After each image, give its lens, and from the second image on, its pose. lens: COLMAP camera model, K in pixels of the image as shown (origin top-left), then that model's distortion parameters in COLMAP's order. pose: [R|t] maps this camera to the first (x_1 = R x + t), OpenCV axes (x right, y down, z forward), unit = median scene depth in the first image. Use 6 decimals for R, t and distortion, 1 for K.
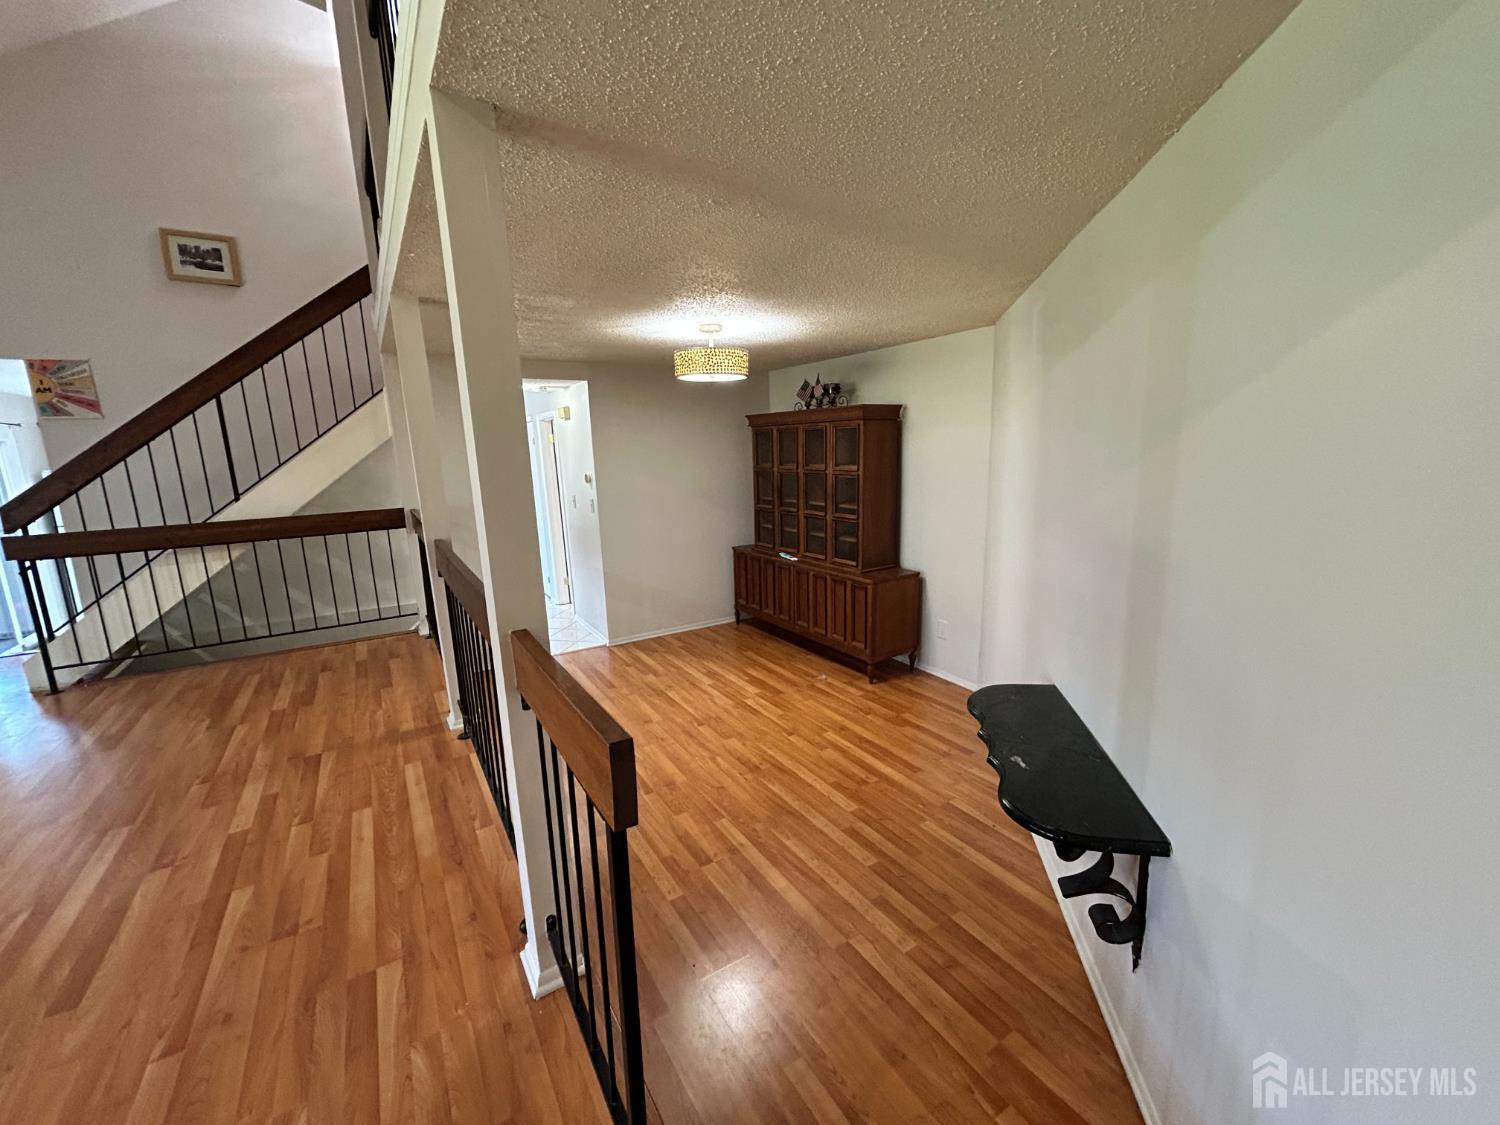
lens RADIAL K [[608.4, 0, 752.7], [0, 608.4, 559.5], [0, 0, 1]] dist [-0.000156, 0.000254]
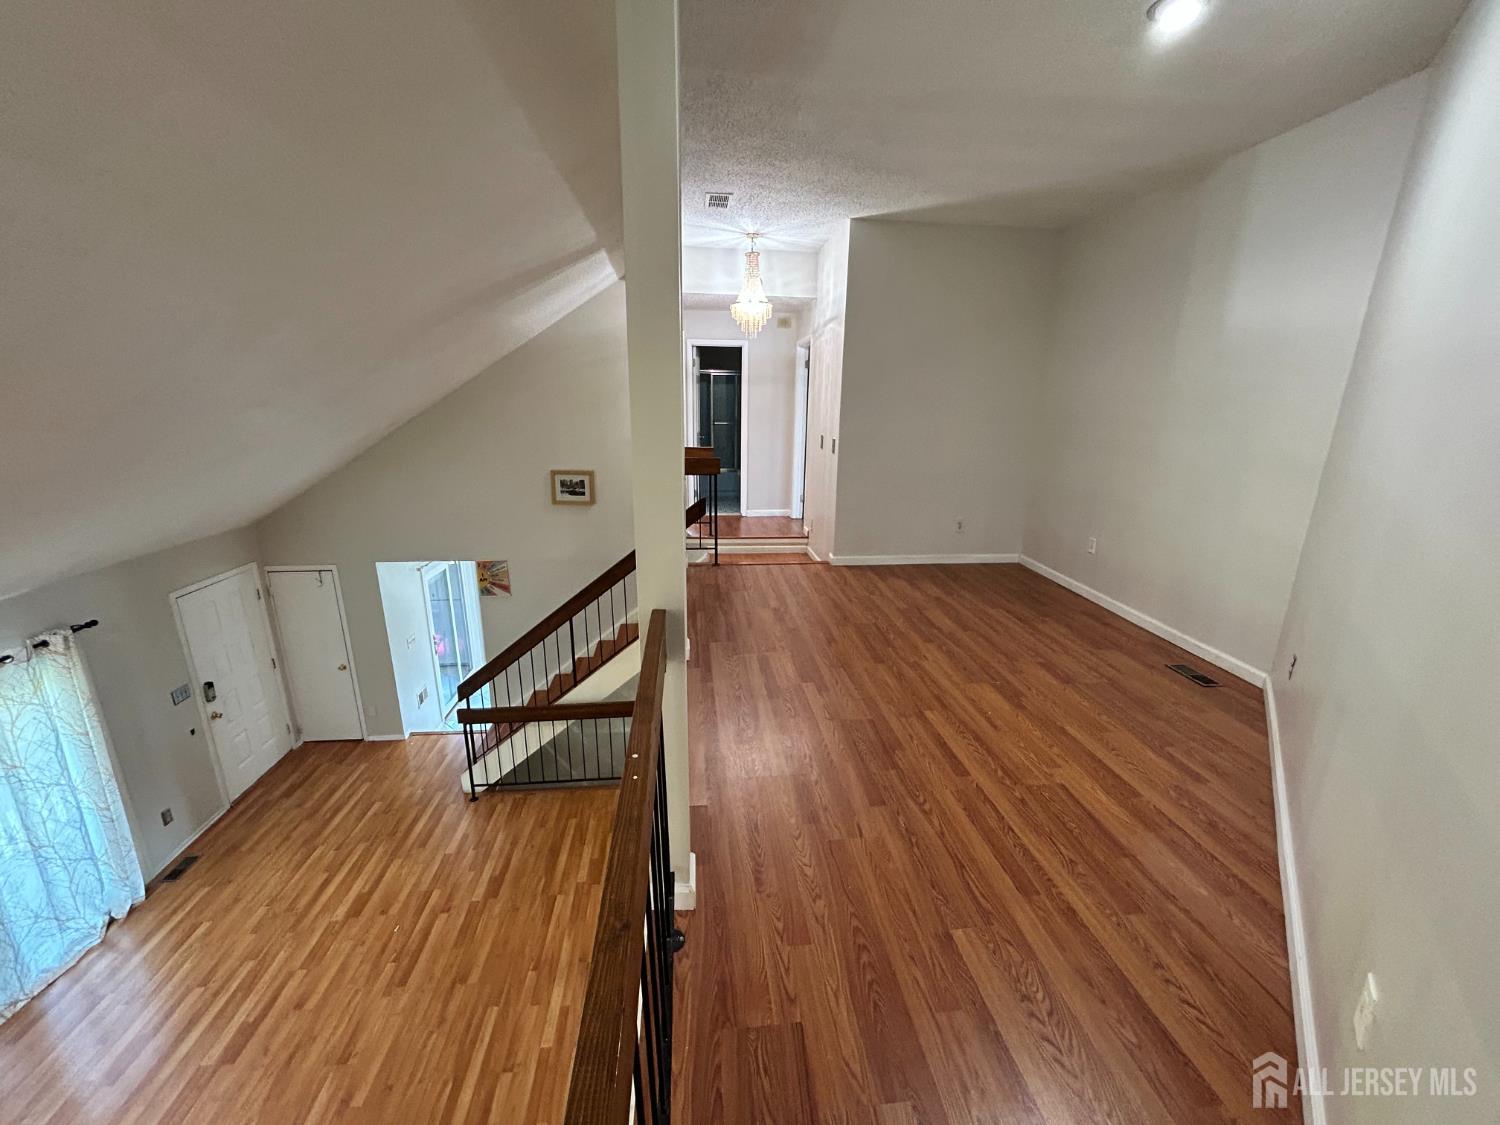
lens RADIAL K [[608.4, 0, 751.0], [0, 608.4, 562.2], [0, 0, 1]] dist [-0.000156, 0.000254]
pose [[0.896135, 0.157117, -0.415037, 0.058835], [-0.122069, 0.986423, 0.109854, -0.578059], [0.426662, -0.047781, 0.903148, -0.087595]]
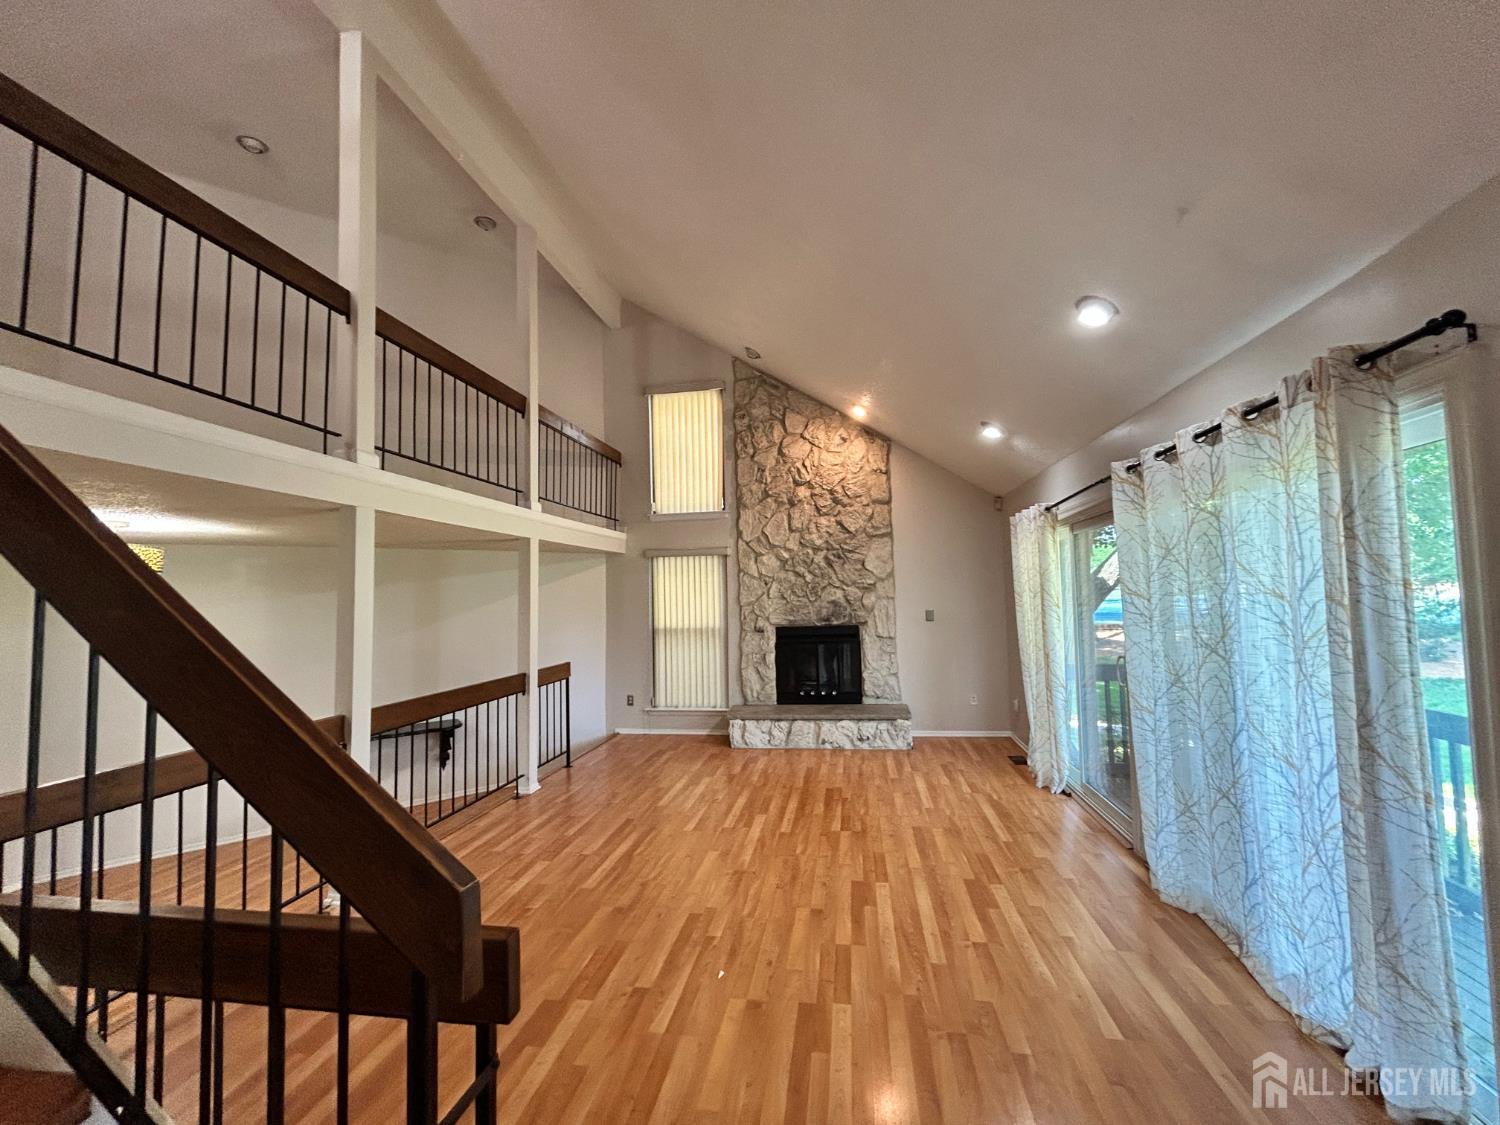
lens RADIAL K [[608.4, 0, 752.1], [0, 608.4, 560.6], [0, 0, 1]] dist [-0.000156, 0.000254]
pose [[-0.746582, 0.087685, 0.659490, -1.273743], [0.169111, 0.983729, 0.060648, -0.176824], [-0.643441, 0.156806, -0.749263, 0.929689]]
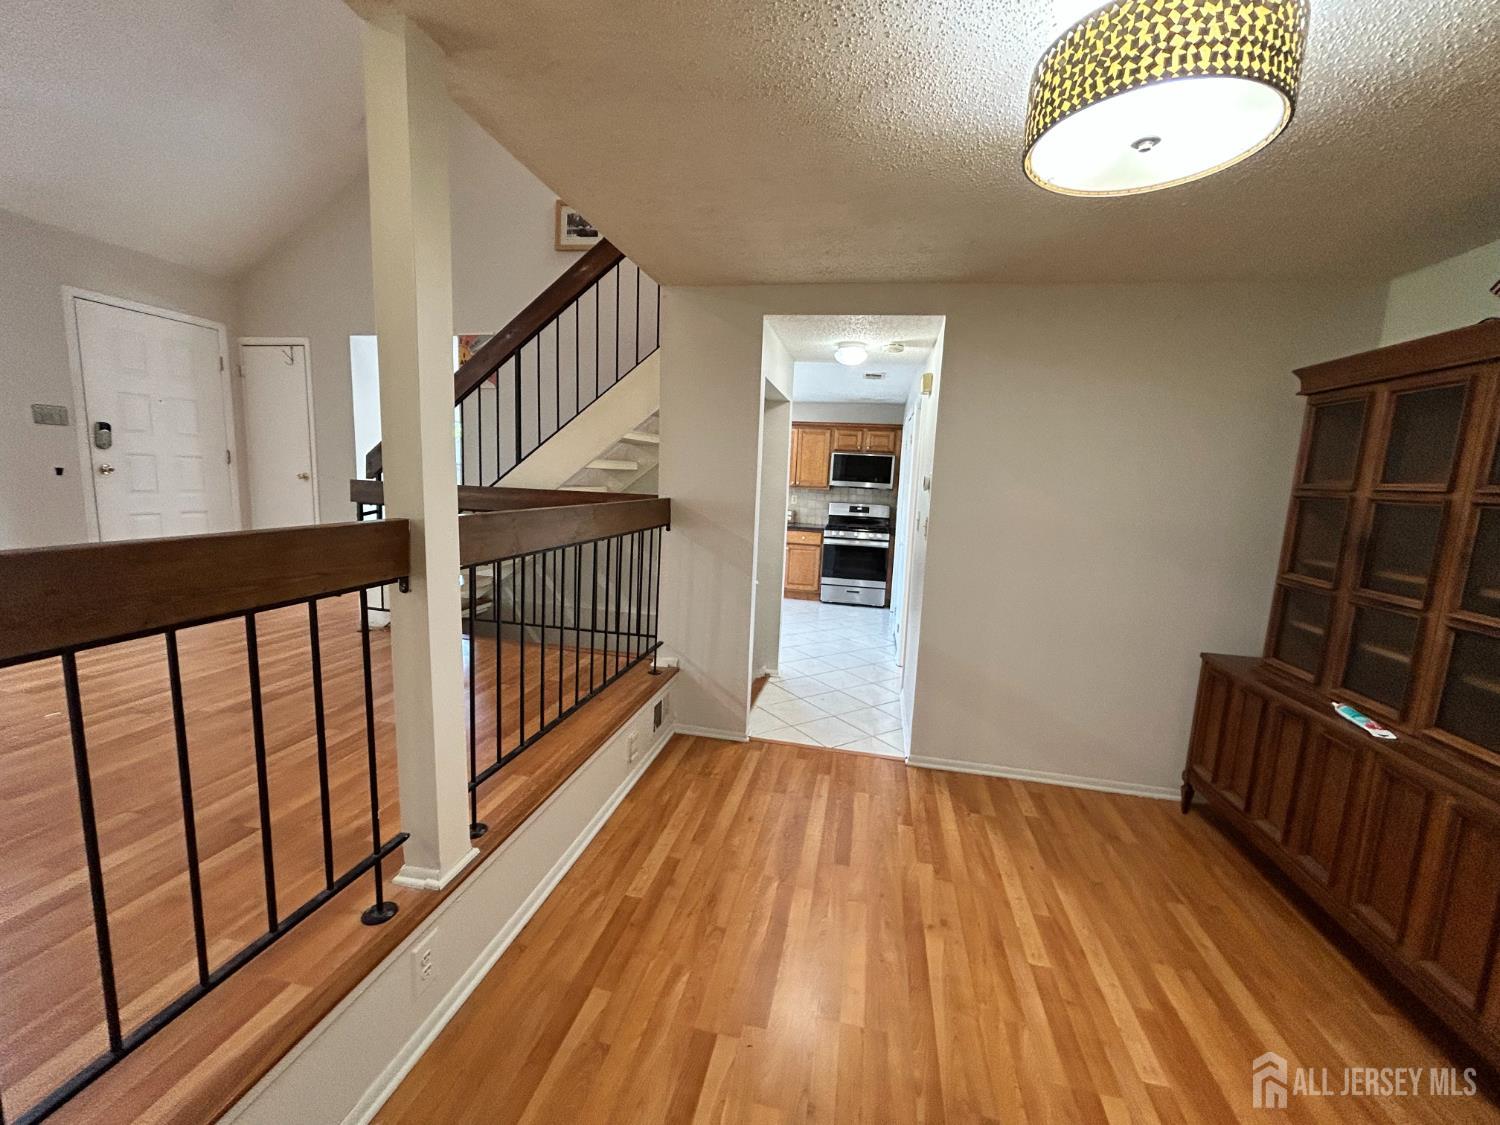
lens RADIAL K [[608.4, 0, 750.3], [0, 608.4, 560.4], [0, 0, 1]] dist [-0.000156, 0.000254]
pose [[0.723157, 0.156898, -0.672627, 0.027704], [-0.194684, 0.980673, 0.019443, -0.045197], [0.662678, 0.116890, 0.739726, 0.568881]]
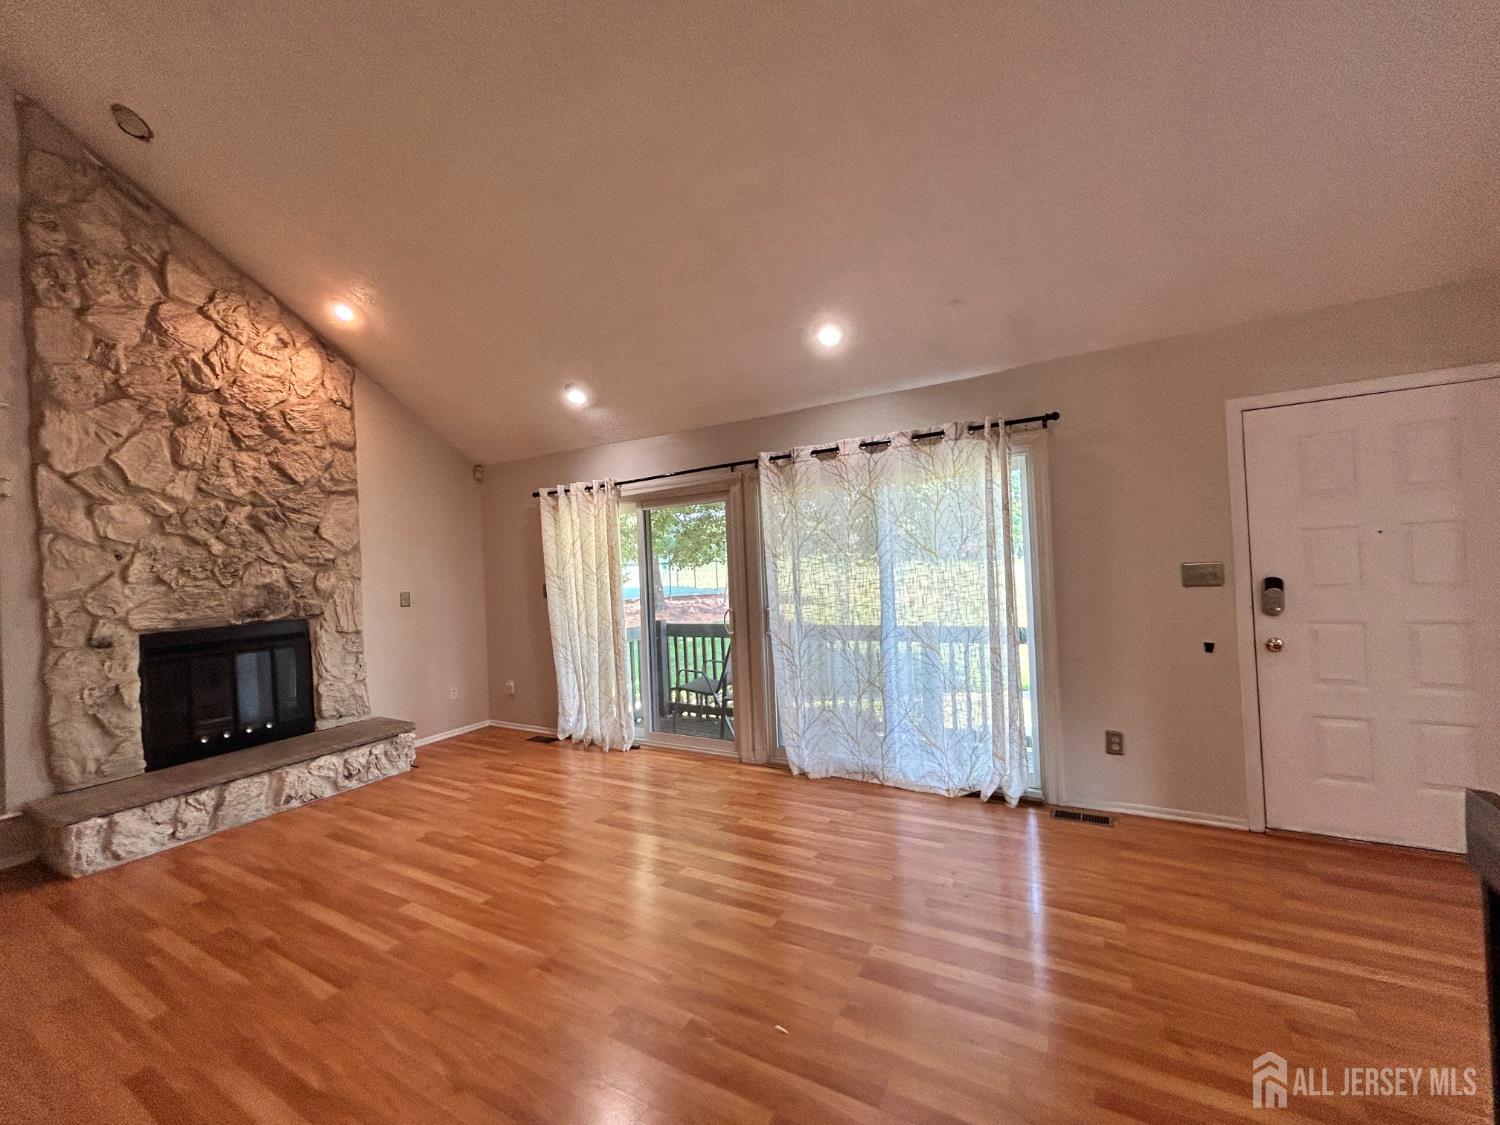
lens RADIAL K [[608.4, 0, 752.8], [0, 608.4, 560.3], [0, 0, 1]] dist [-0.000156, 0.000254]
pose [[-0.881585, 0.067874, -0.467121, -0.629730], [-0.014782, 0.985153, 0.171042, -0.170557], [0.471794, 0.157692, -0.867492, 0.897371]]
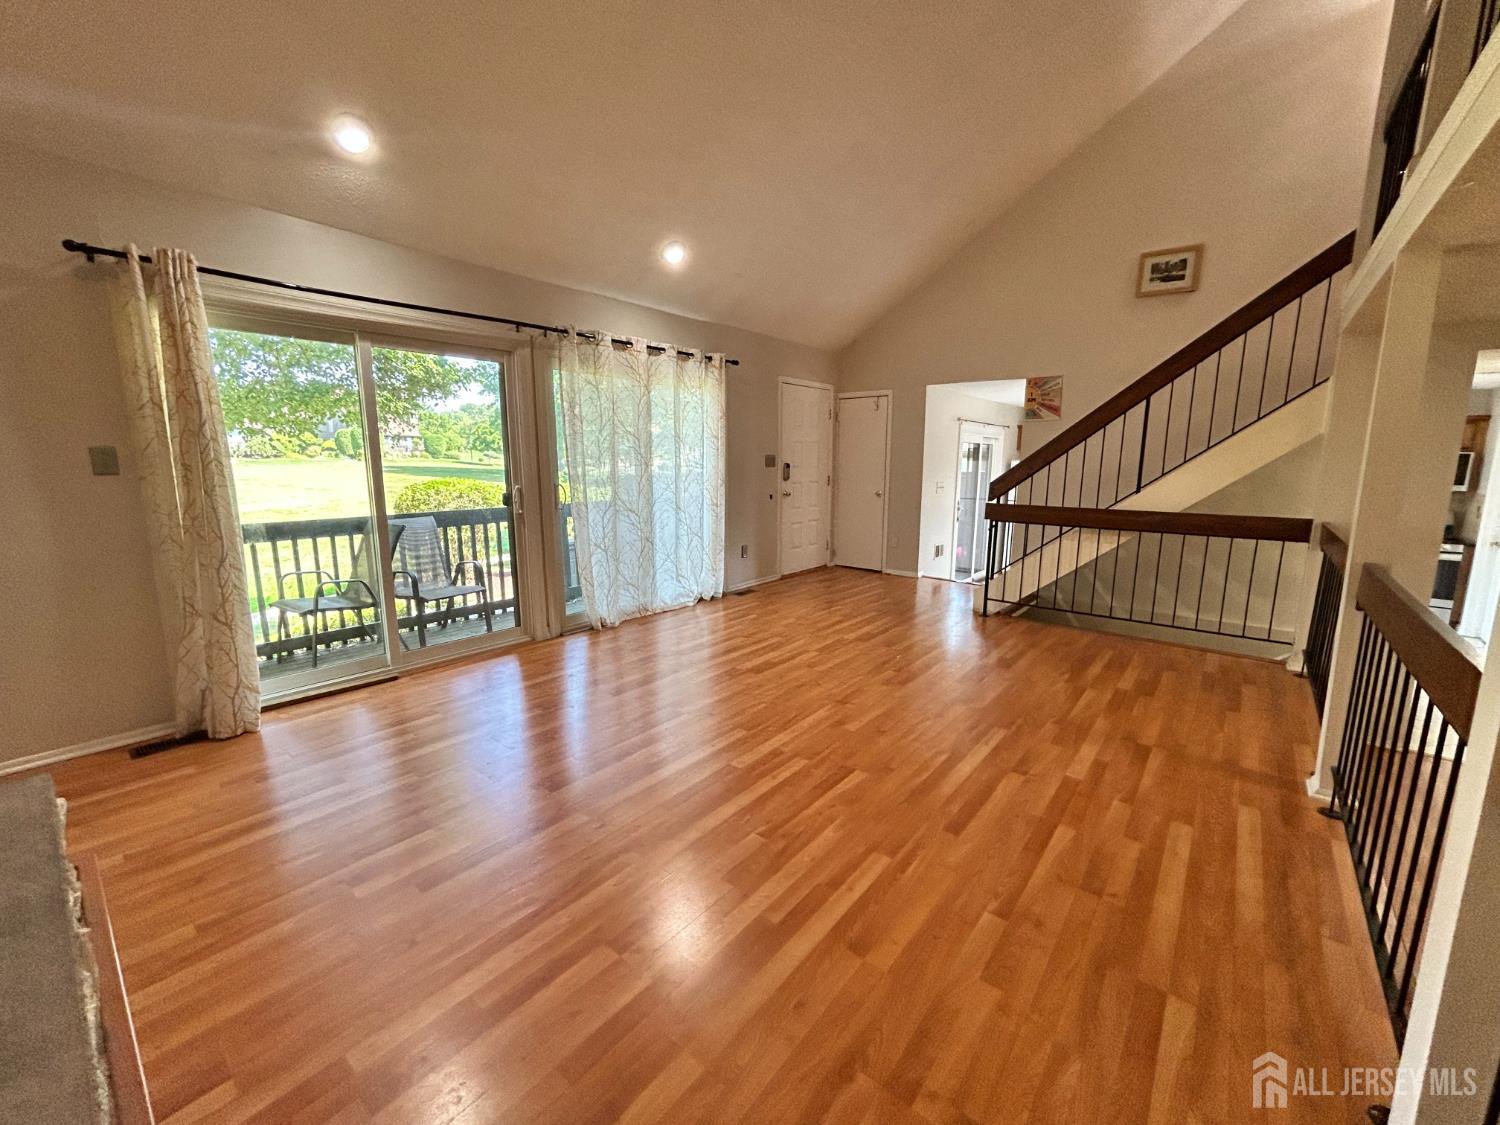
lens RADIAL K [[608.4, 0, 751.3], [0, 608.4, 559.8], [0, 0, 1]] dist [-0.000156, 0.000254]
pose [[0.318560, 0.192315, -0.928189, -0.030901], [-0.193632, 0.971757, 0.134886, 0.006980], [0.927915, 0.136758, 0.346801, -0.006145]]
